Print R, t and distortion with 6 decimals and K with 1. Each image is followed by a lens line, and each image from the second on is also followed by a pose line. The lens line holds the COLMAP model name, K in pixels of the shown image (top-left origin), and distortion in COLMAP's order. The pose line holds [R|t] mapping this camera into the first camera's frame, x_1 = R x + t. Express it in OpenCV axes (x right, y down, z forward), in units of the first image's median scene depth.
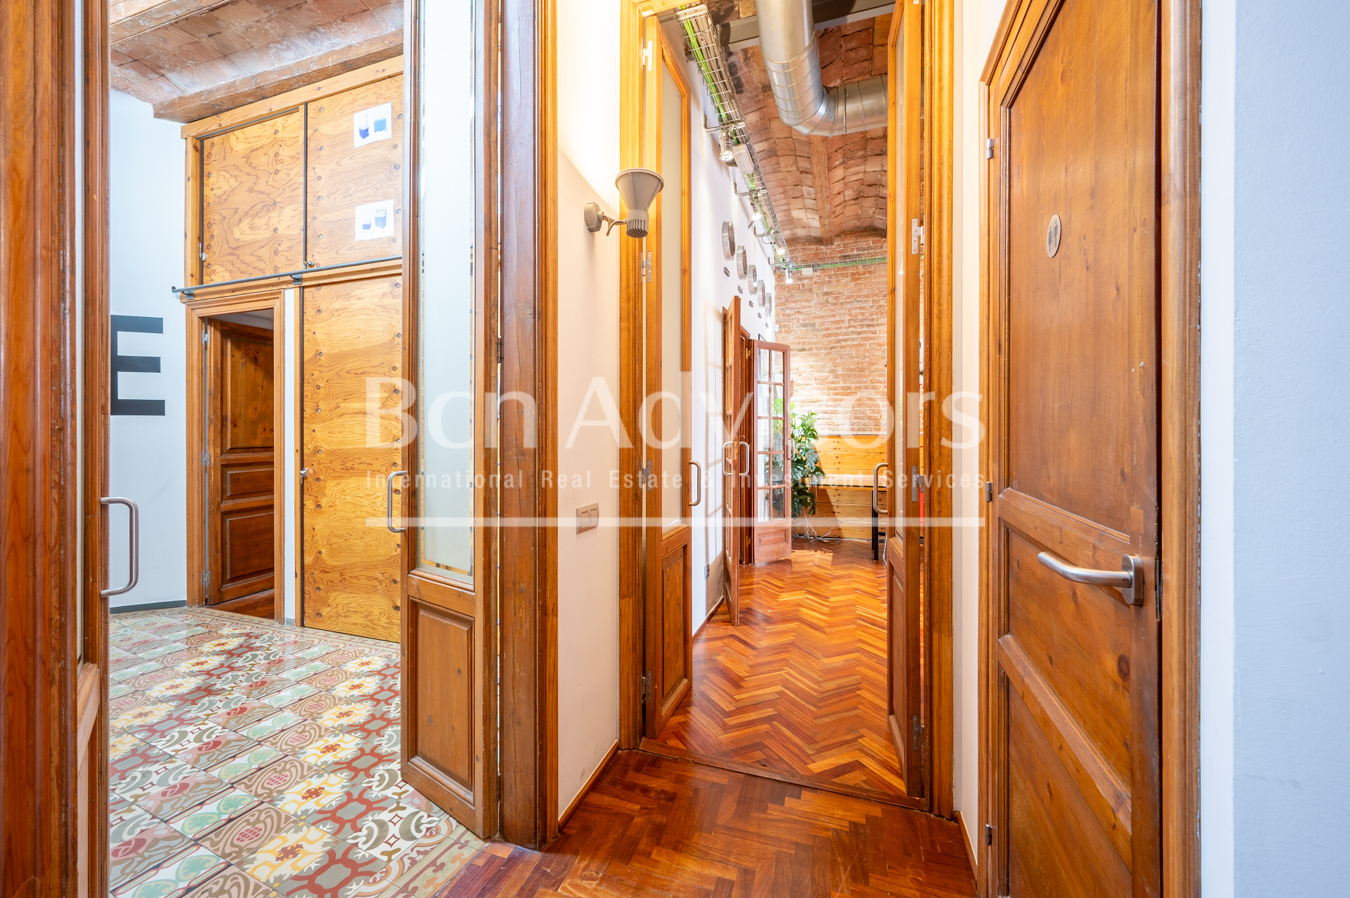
lens RADIAL K [[533.6, 0, 668.8], [0, 533.6, 441.0], [0, 0, 1]] dist [-0.001872, -0.000056]
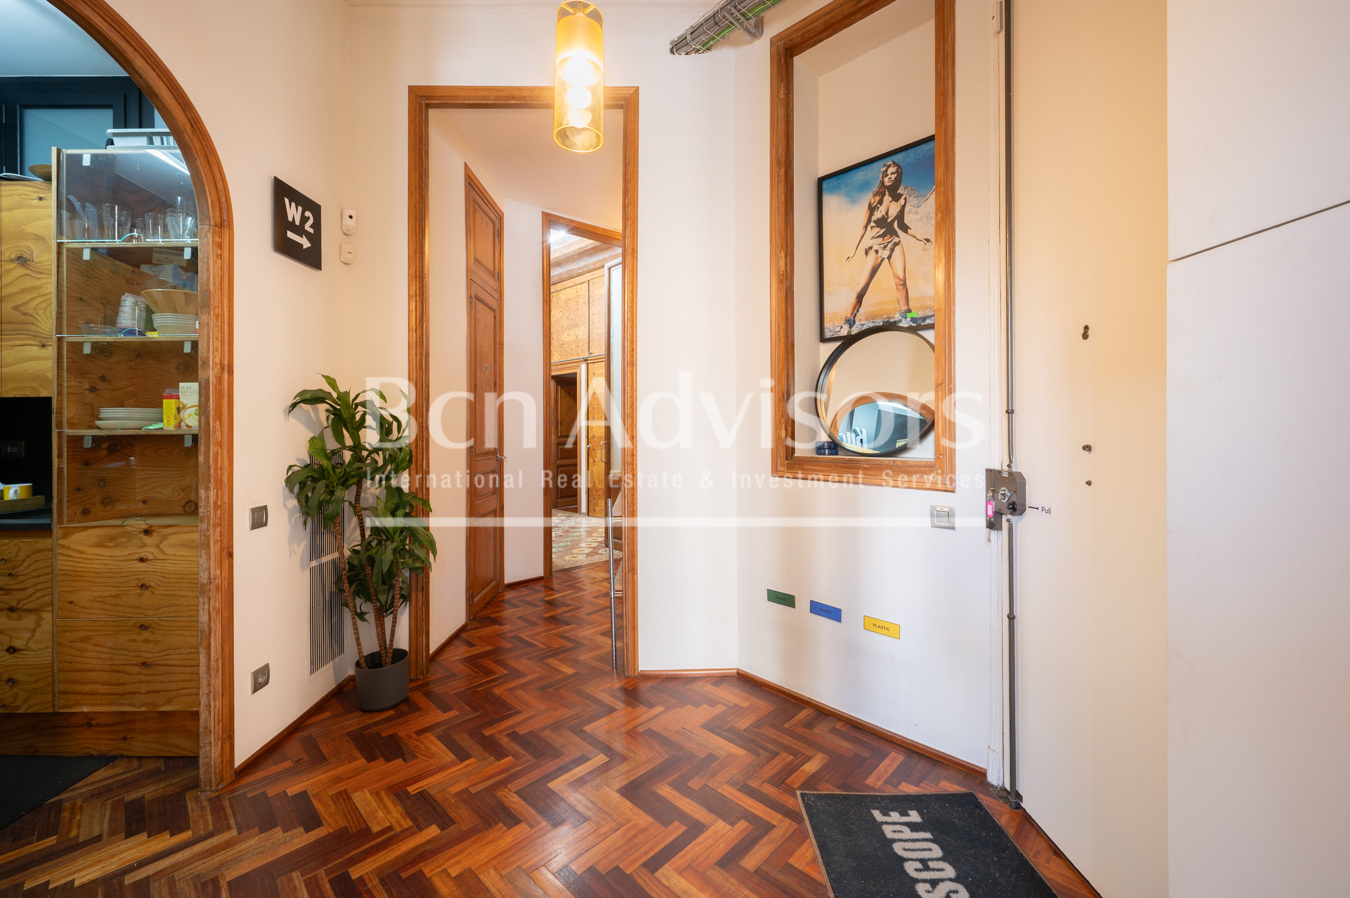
lens RADIAL K [[533.6, 0, 668.8], [0, 533.6, 441.0], [0, 0, 1]] dist [-0.001872, -0.000056]
pose [[0.900972, 0.000634, -0.433876, 0.590021], [0.002128, 0.999980, 0.005880, 0.024060], [0.433871, -0.006221, 0.900953, -0.870832]]
